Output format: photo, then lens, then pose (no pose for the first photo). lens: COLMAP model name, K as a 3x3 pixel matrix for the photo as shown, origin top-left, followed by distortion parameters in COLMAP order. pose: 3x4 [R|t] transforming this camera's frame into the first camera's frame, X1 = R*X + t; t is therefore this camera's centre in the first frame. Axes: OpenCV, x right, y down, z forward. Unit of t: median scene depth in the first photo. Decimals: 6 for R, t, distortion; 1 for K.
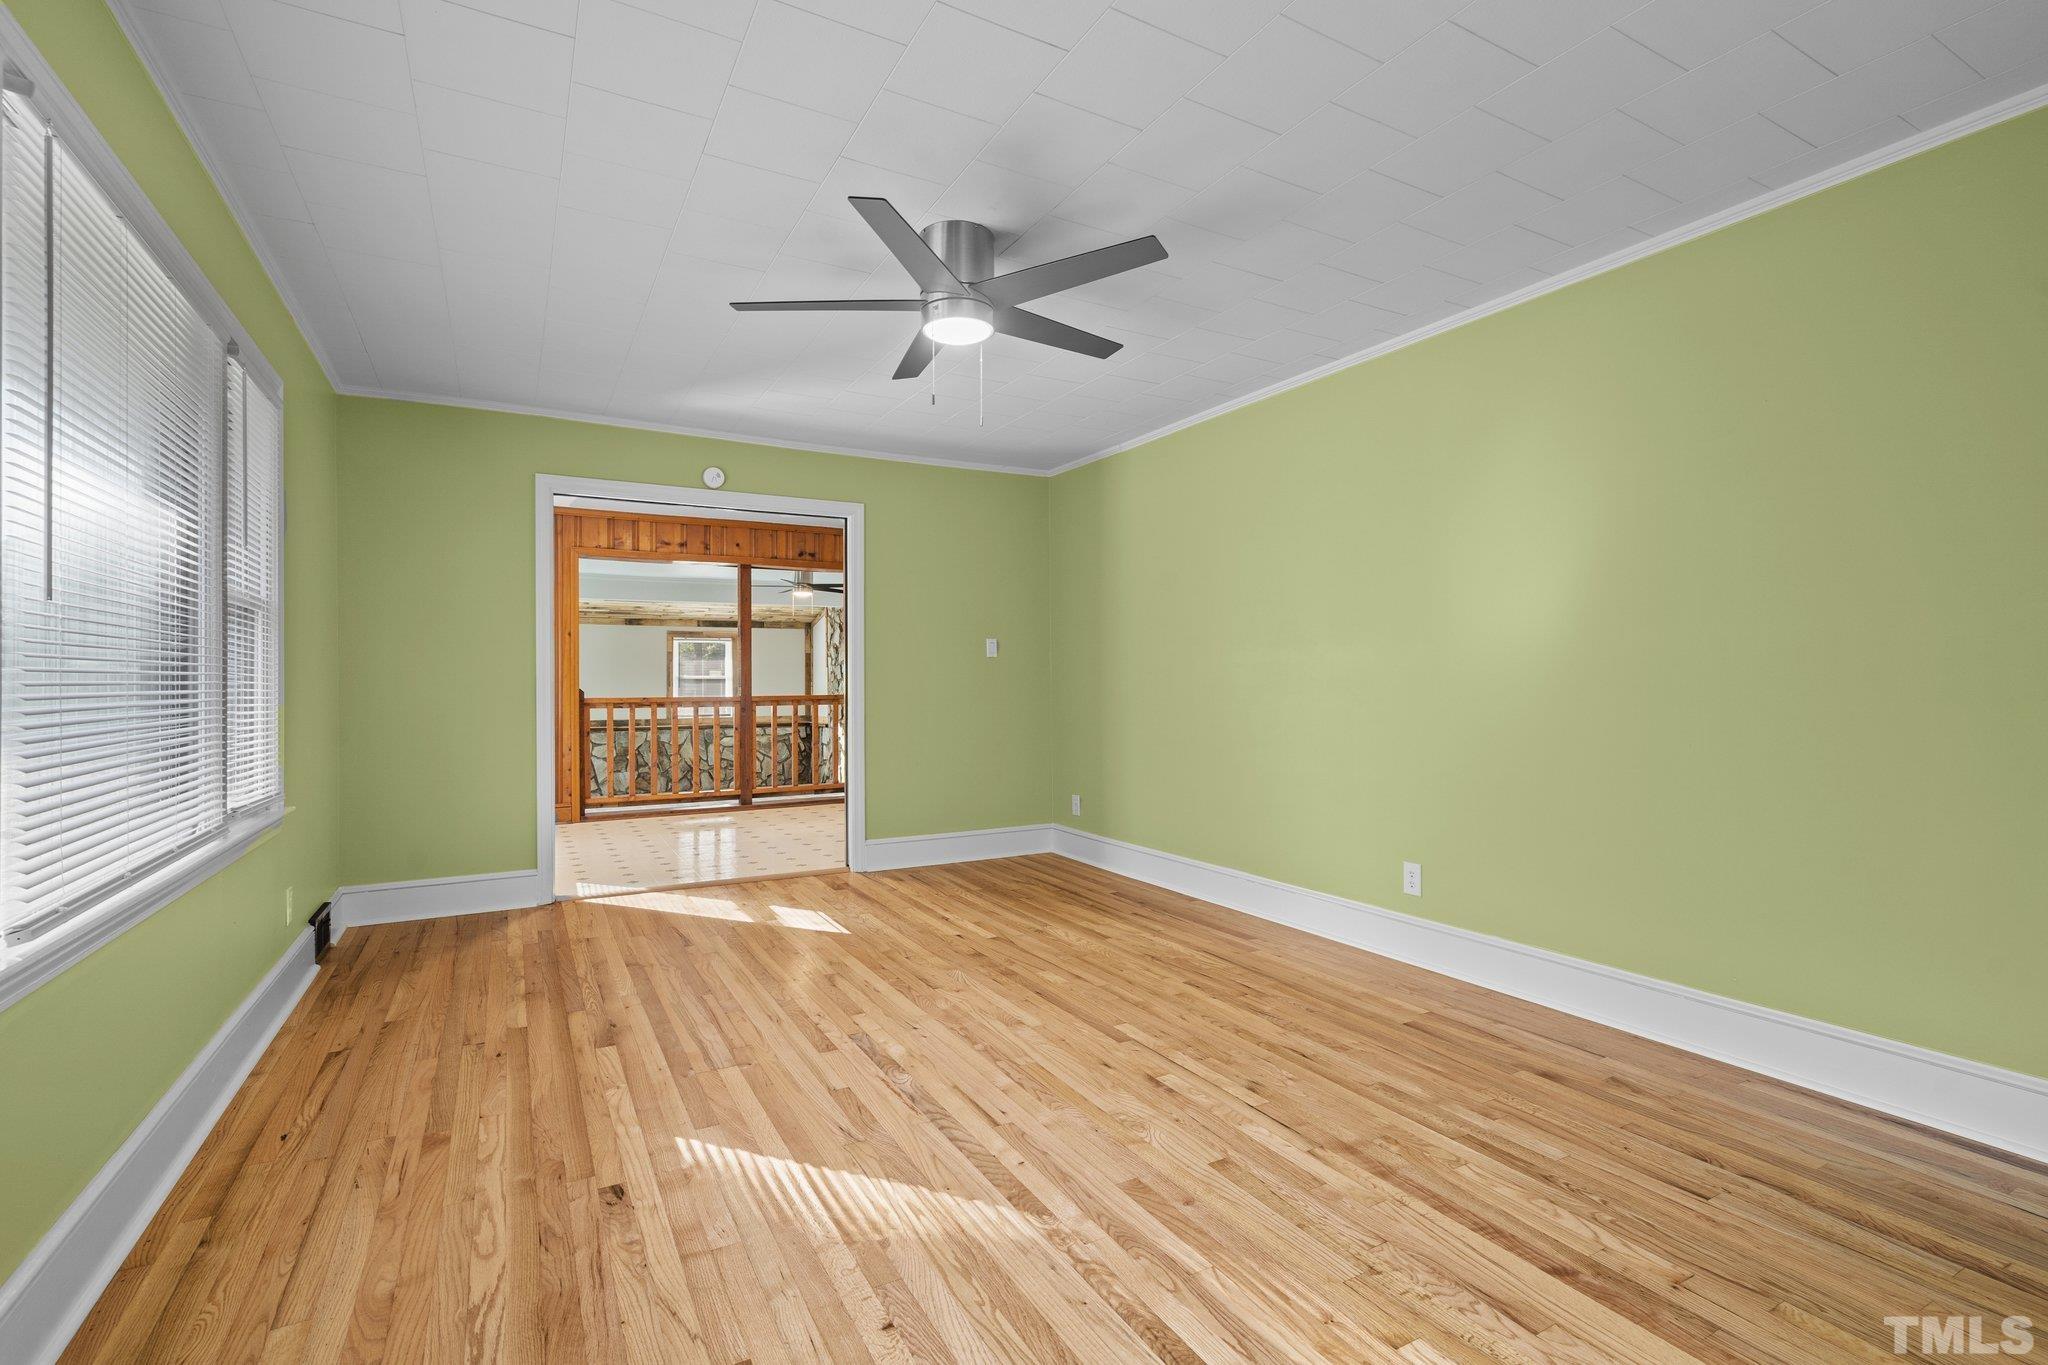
lens RADIAL K [[930.9, 0, 1027.6], [0, 930.9, 675.3], [0, 0, 1]] dist [-0.008569, 0.003463]
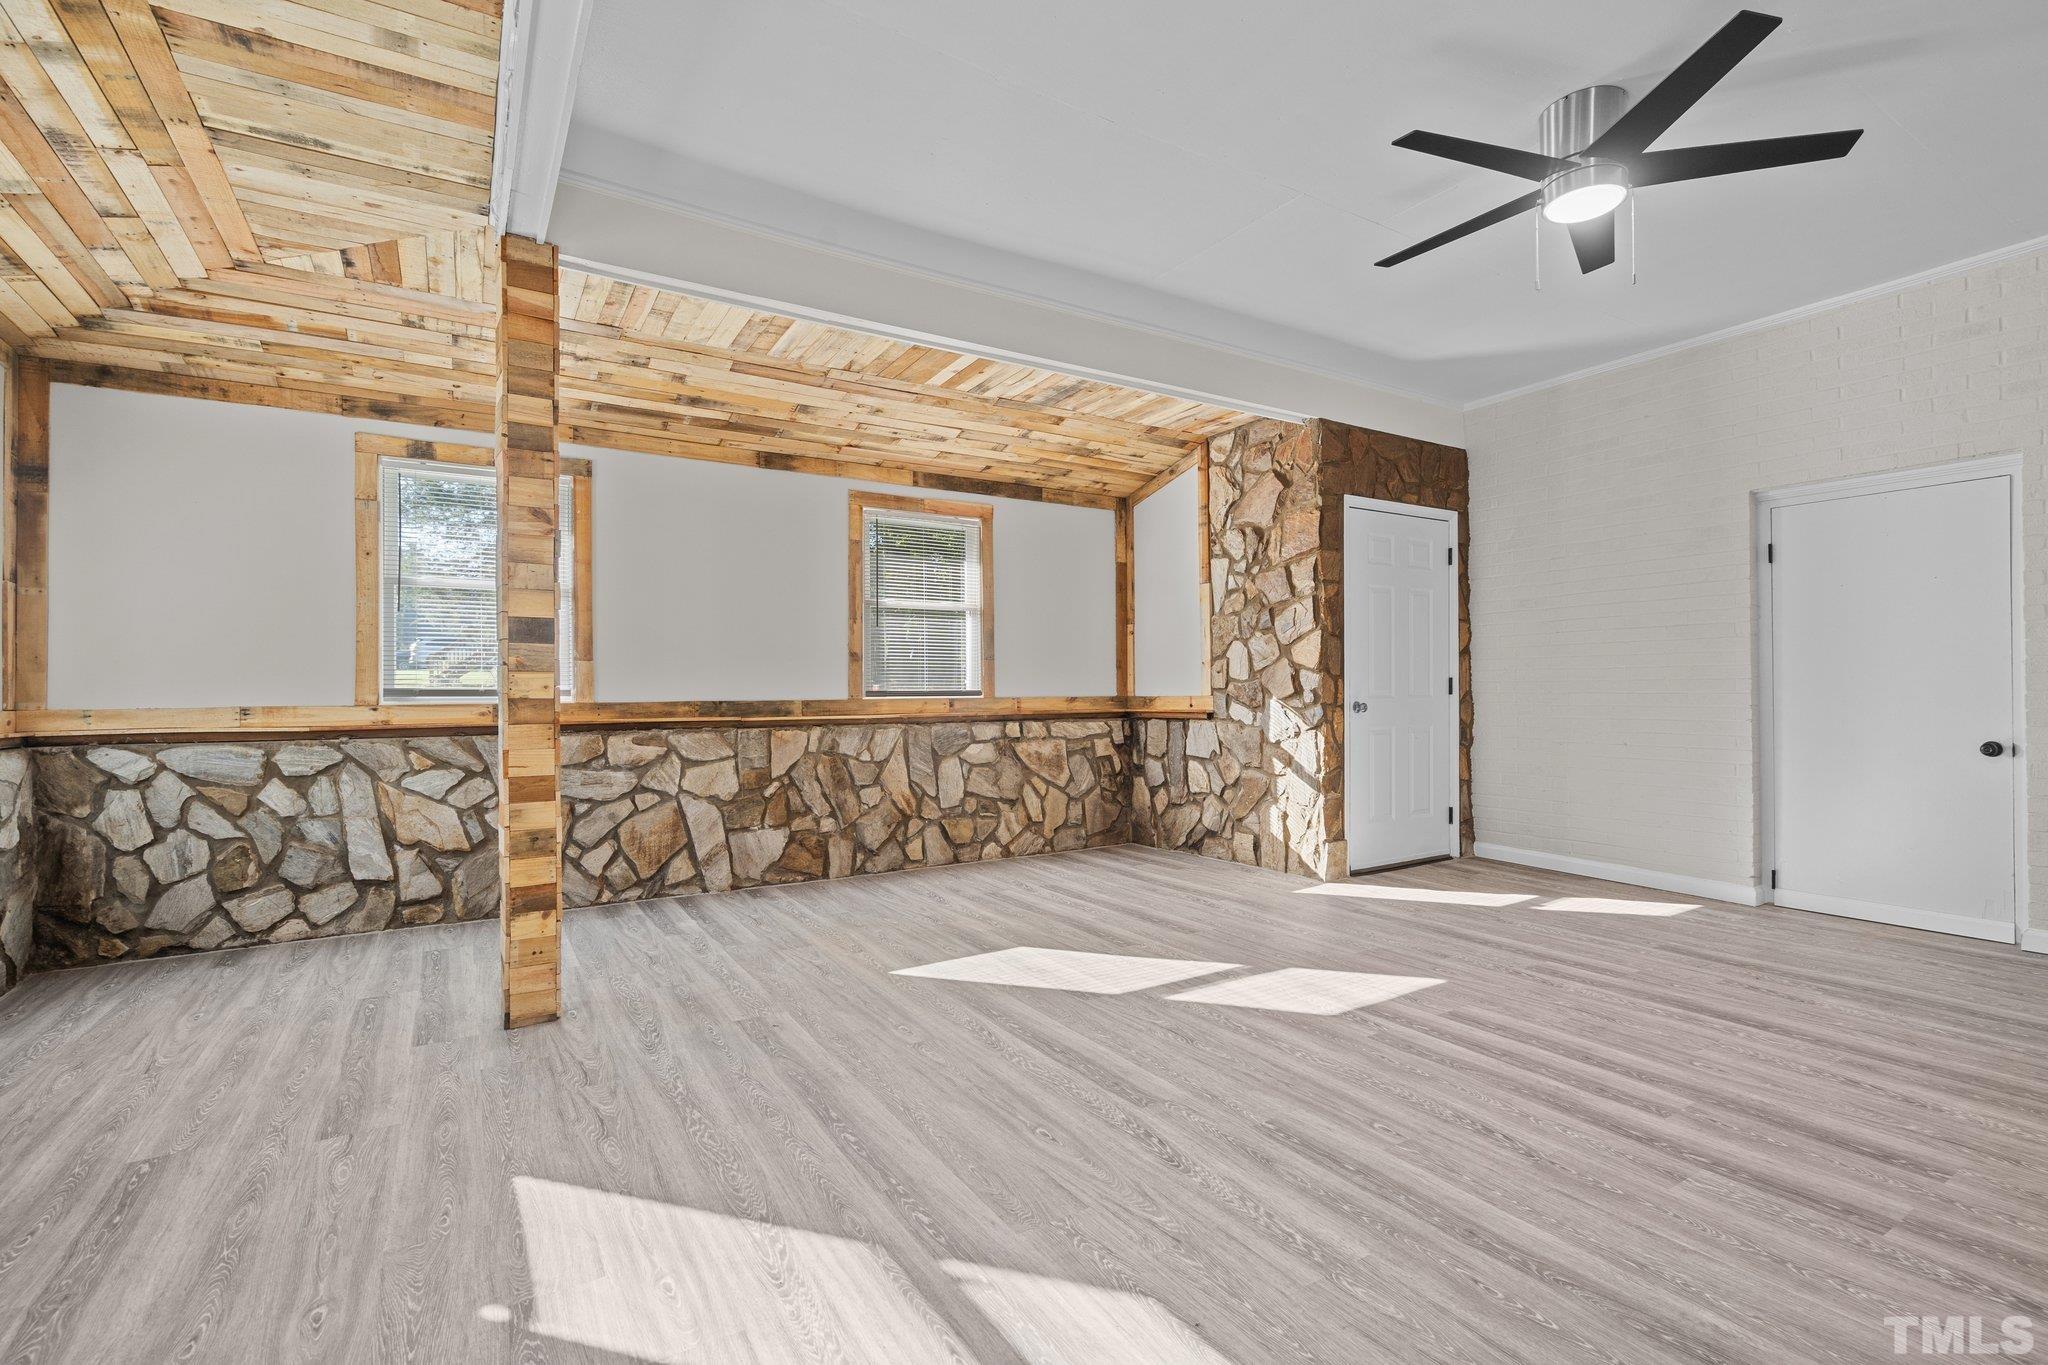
lens RADIAL K [[930.9, 0, 1032.3], [0, 930.9, 688.4], [0, 0, 1]] dist [-0.008569, 0.003463]
pose [[0.999194, -0.002585, 0.040056, -1.391560], [0.002473, 0.999993, 0.002843, 0.175762], [-0.040063, -0.002742, 0.999193, 2.493505]]
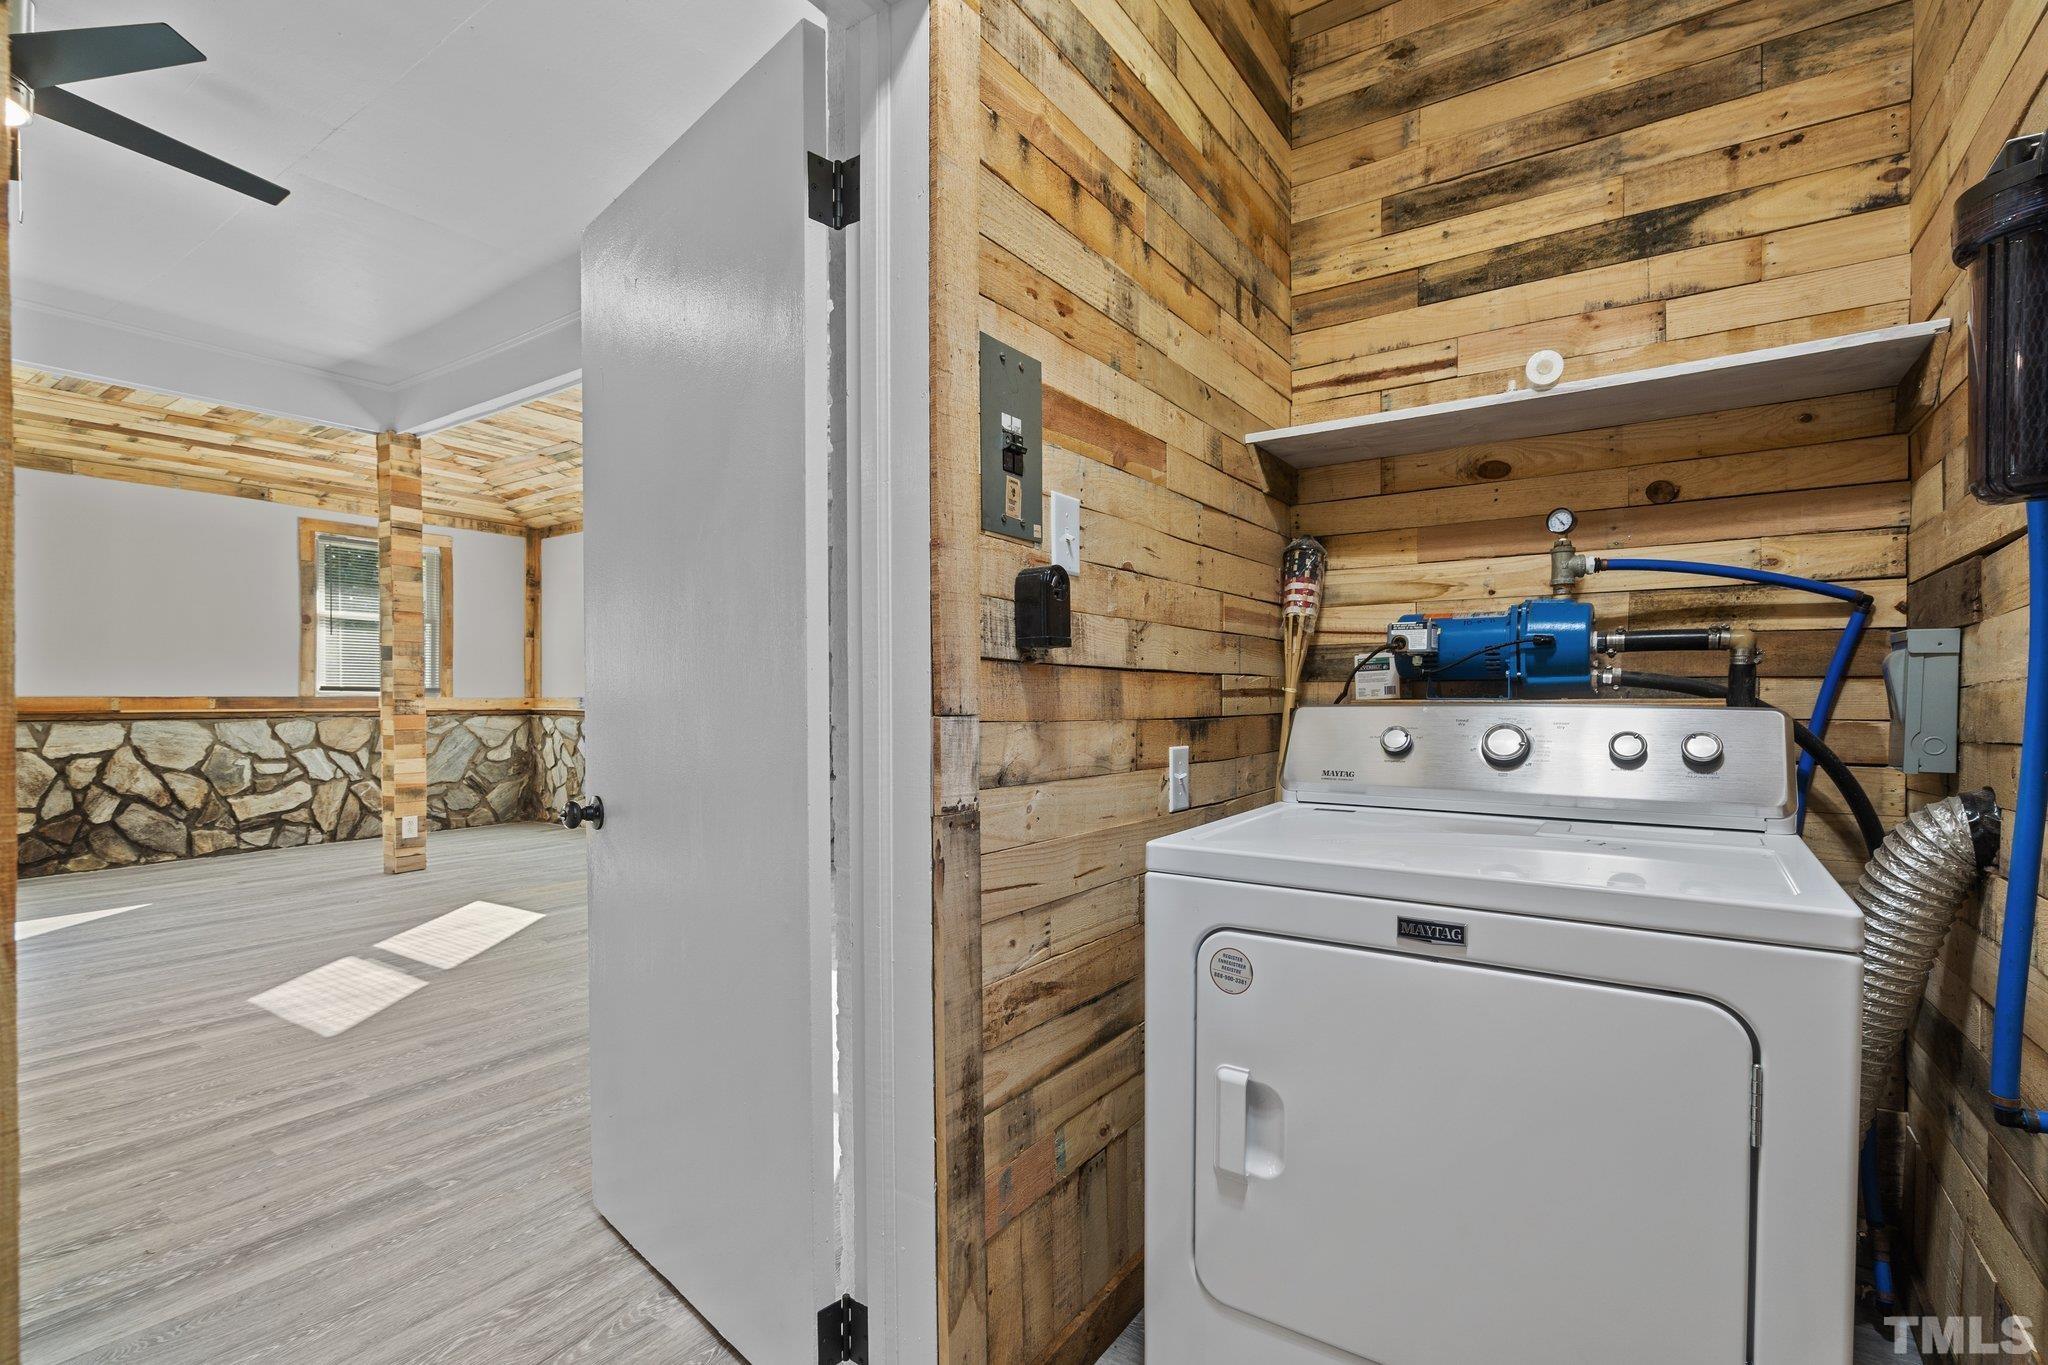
lens RADIAL K [[930.9, 0, 1037.5], [0, 930.9, 726.1], [0, 0, 1]] dist [-0.008569, 0.003463]
pose [[0.458999, 0.032927, -0.887826, 0.281609], [-0.000922, 0.999330, 0.036586, 0.188361], [0.888436, -0.015975, 0.458722, 3.816349]]
